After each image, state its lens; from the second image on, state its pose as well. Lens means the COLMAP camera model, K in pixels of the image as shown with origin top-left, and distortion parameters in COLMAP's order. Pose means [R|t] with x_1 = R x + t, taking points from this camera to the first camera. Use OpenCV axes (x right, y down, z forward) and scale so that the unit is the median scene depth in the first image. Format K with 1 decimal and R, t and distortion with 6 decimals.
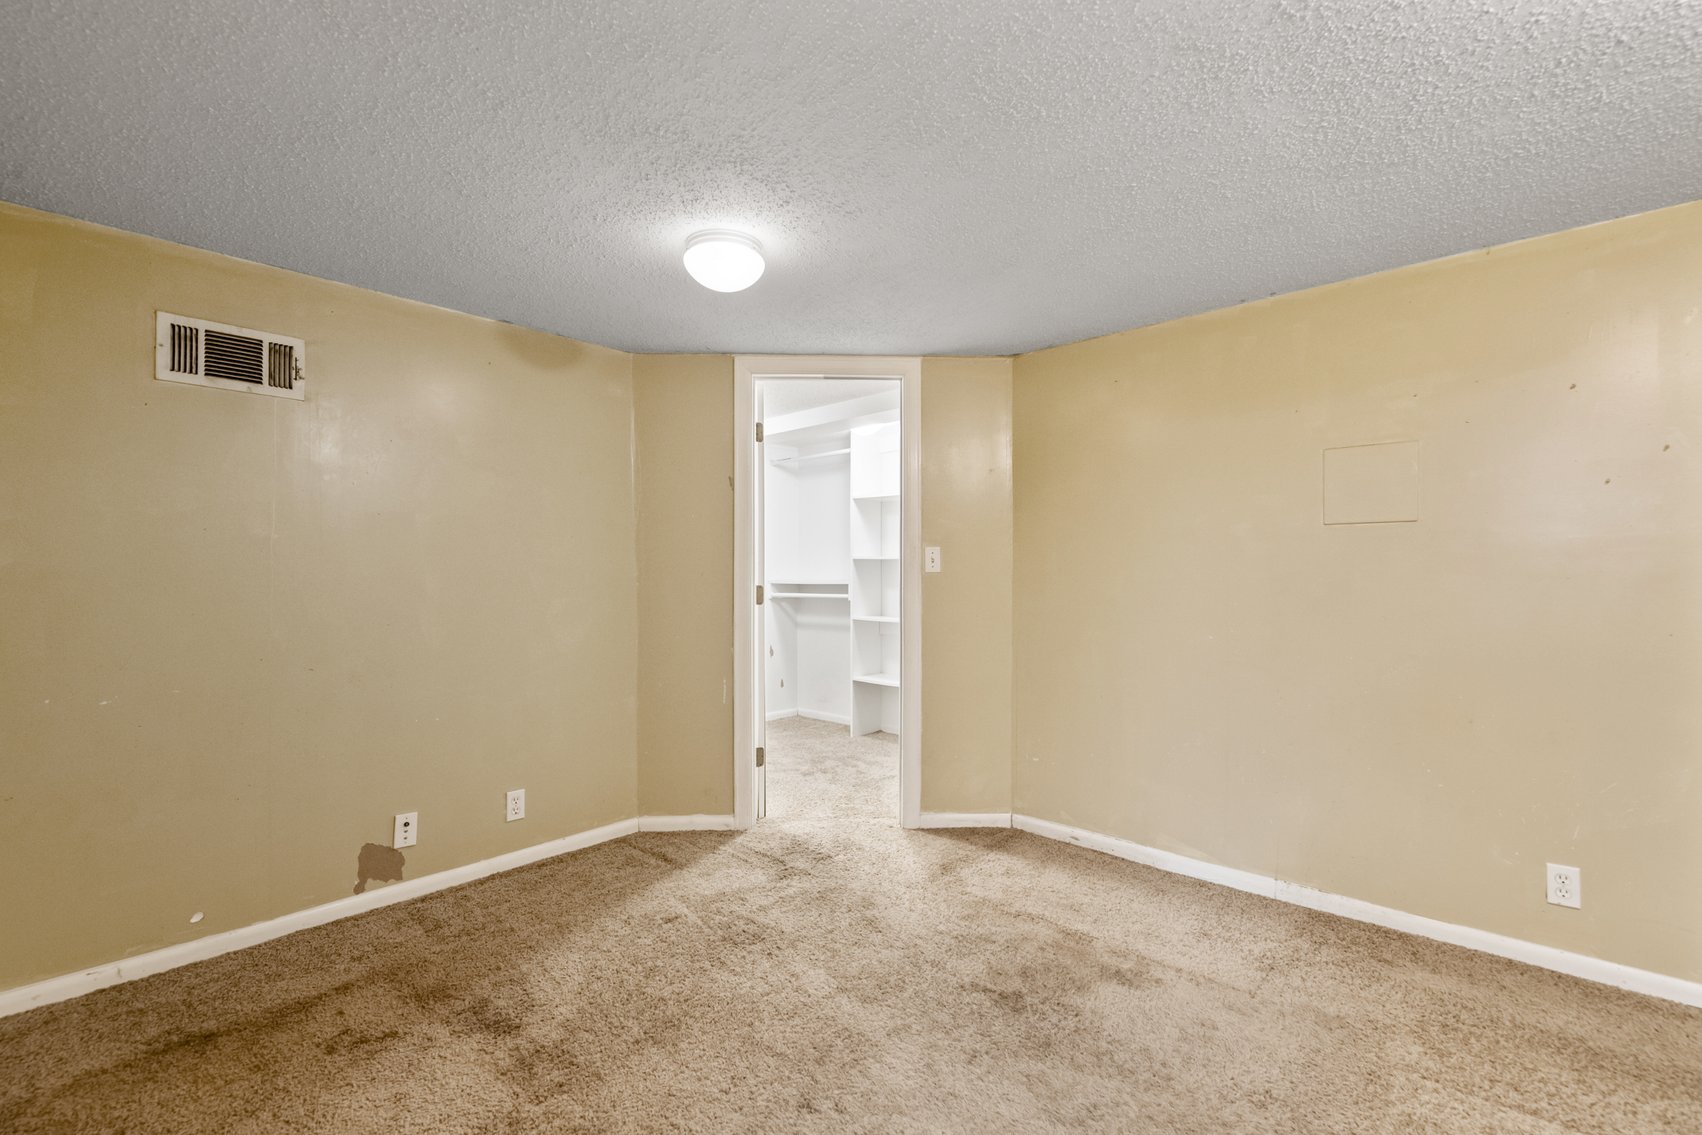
lens RADIAL K [[736.3, 0, 851.4], [0, 736.3, 571.9], [0, 0, 1]] dist [-0.000581, -0.000846]
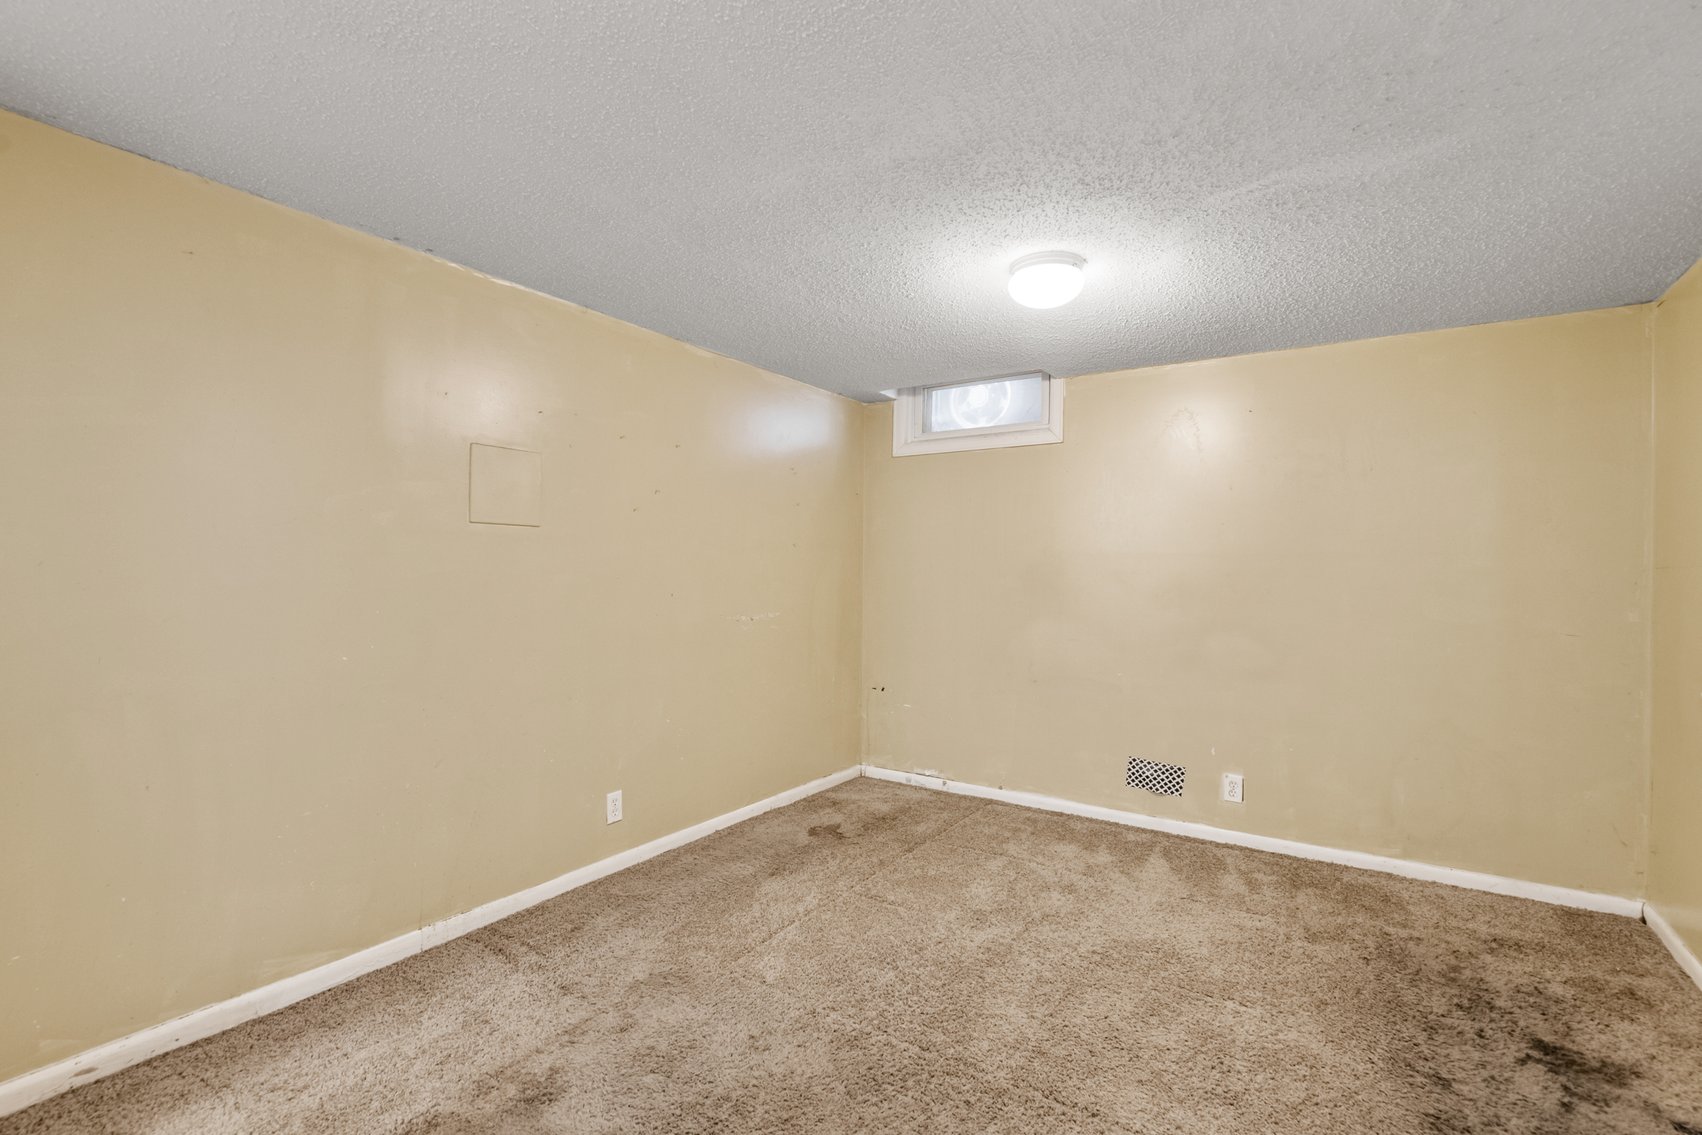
lens RADIAL K [[759.8, 0, 838.2], [0, 759.8, 582.2], [0, 0, 1]] dist [-0.001741, -0.001061]
pose [[-0.139069, -0.022936, 0.990017, -0.397771], [-0.012354, 0.999694, 0.021425, -0.017694], [-0.990206, -0.009251, -0.139310, 0.685934]]
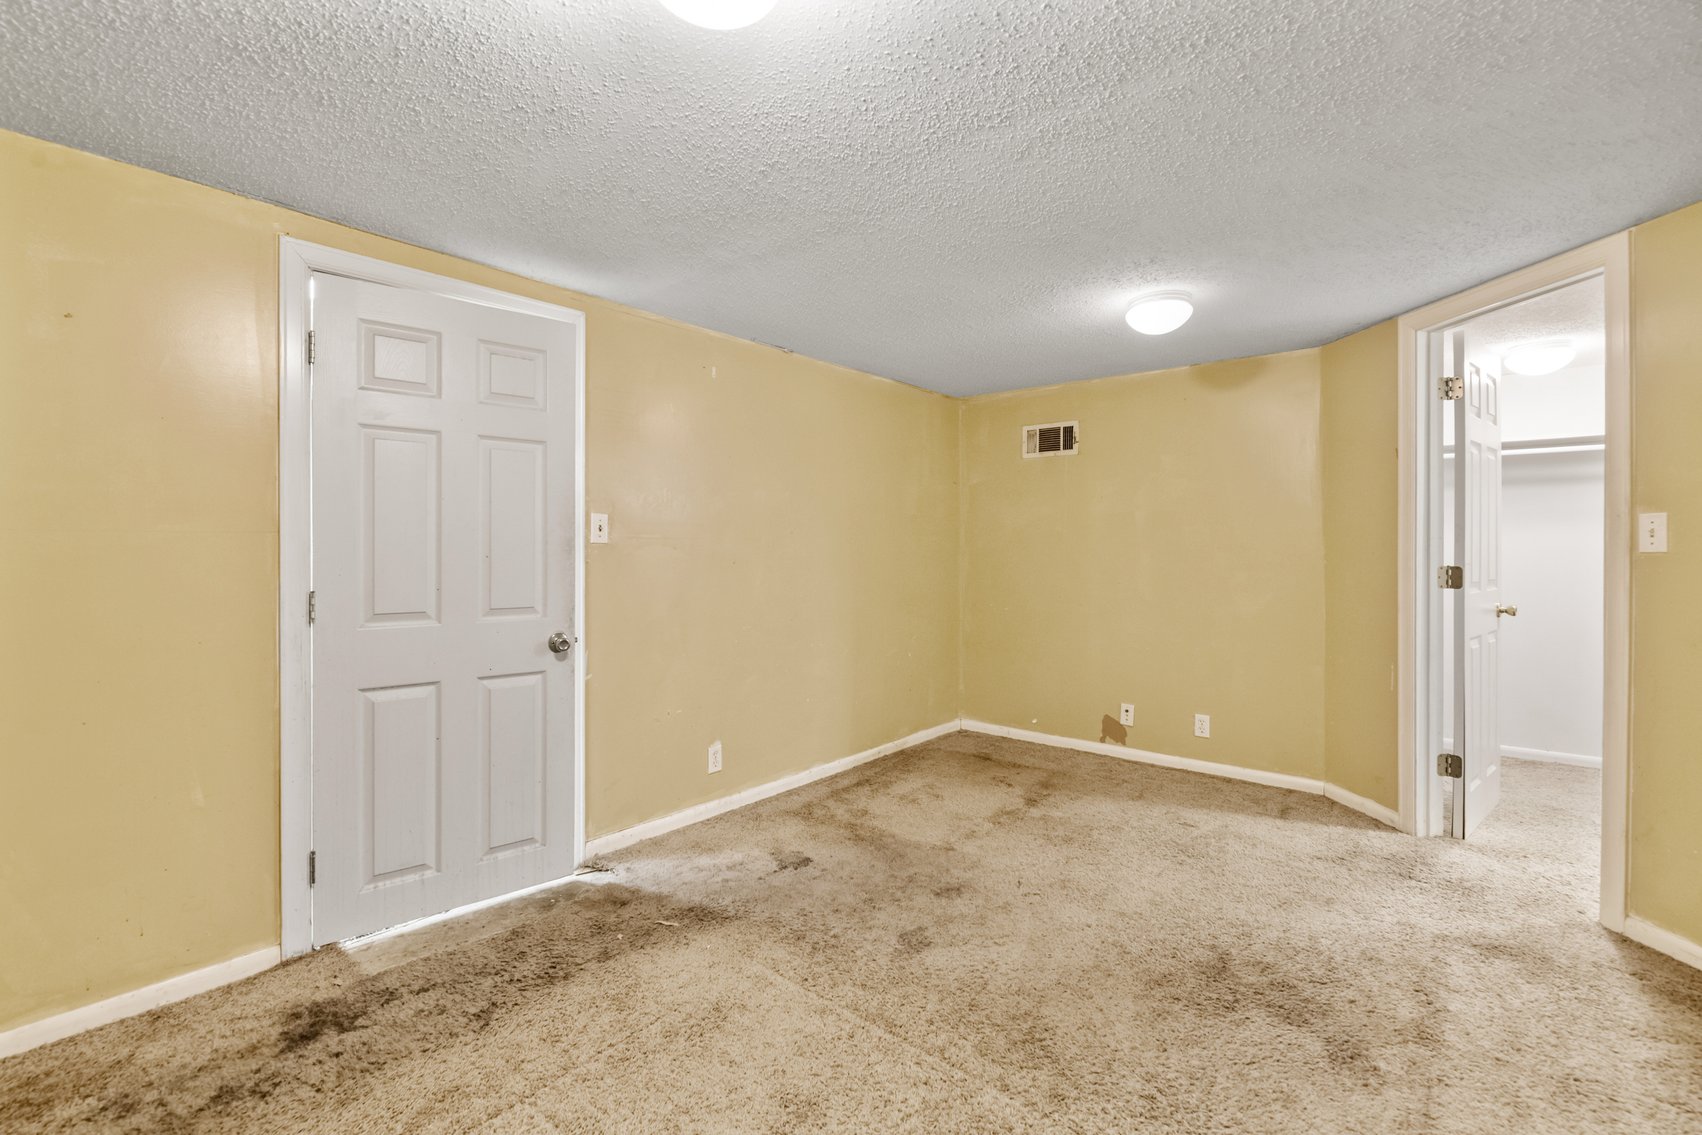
lens RADIAL K [[747.8, 0, 851.9], [0, 747.8, 559.6], [0, 0, 1]] dist [-0.000154, -0.001776]
pose [[0.031362, 0.014105, -0.999409, 0.971942], [0.001582, 0.999898, 0.014162, -0.004285], [0.999507, -0.002026, 0.031336, 0.364073]]
